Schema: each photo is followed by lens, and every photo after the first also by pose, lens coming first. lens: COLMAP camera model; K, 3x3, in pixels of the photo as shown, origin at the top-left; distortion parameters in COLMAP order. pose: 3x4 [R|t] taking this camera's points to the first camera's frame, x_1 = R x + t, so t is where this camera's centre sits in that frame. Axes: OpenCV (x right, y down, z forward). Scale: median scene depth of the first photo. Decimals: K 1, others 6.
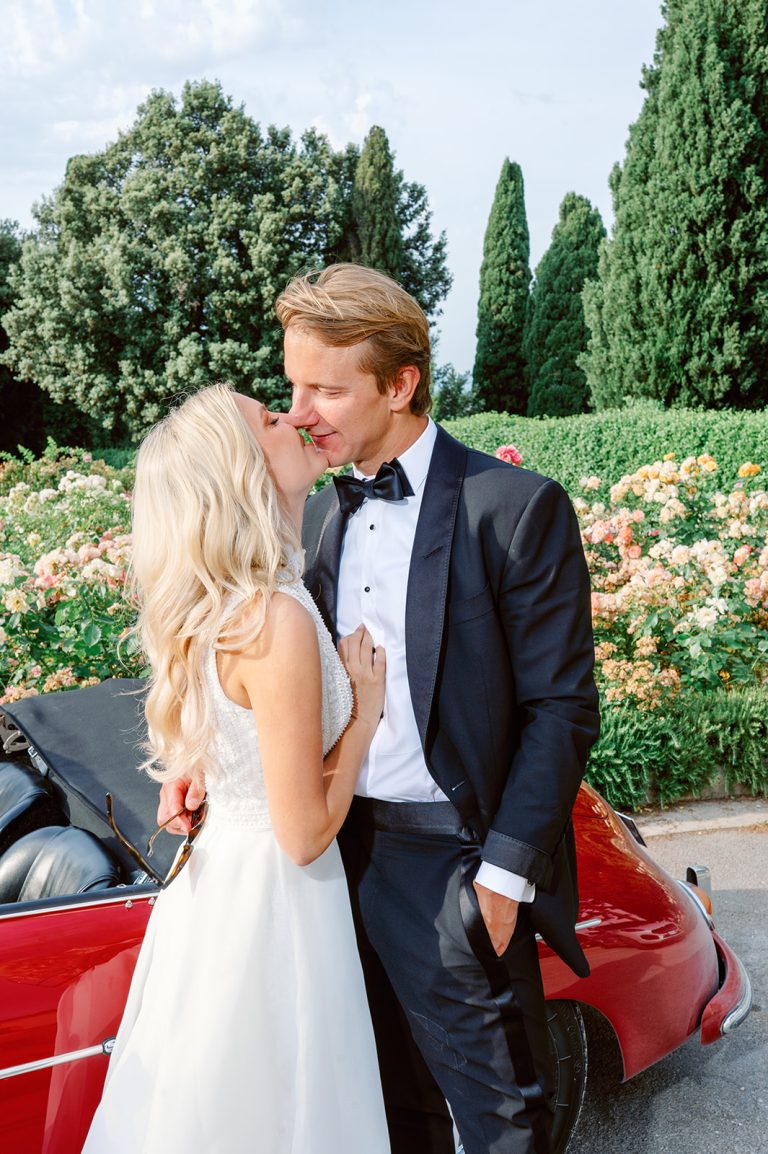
lens RADIAL K [[1283.8, 0, 383.7], [0, 1283.8, 577.1], [0, 0, 1]] dist [0.015749, 0.000000]
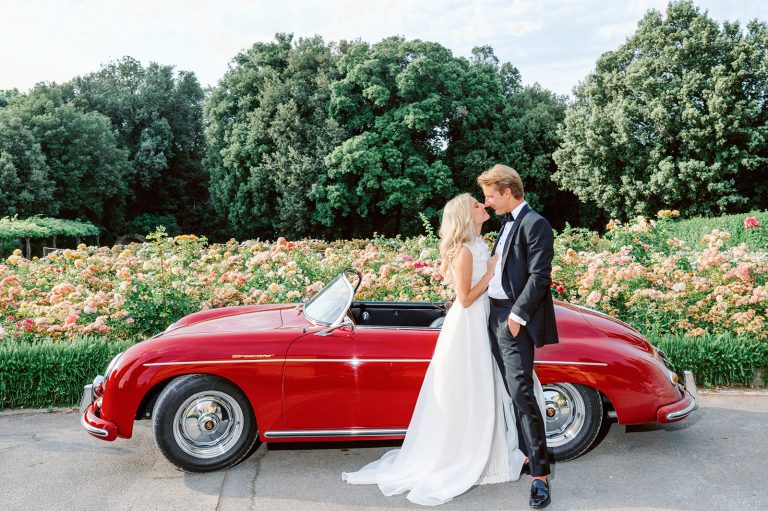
lens RADIAL K [[854.4, 0, 384.0], [0, 854.4, 255.6], [0, 0, 1]] dist [0.015749, 0.000000]
pose [[0.873131, -0.000157, -0.487485, 0.061156], [-0.035515, 0.997322, -0.063933, 0.013606], [0.486190, 0.073135, 0.870788, -0.089702]]
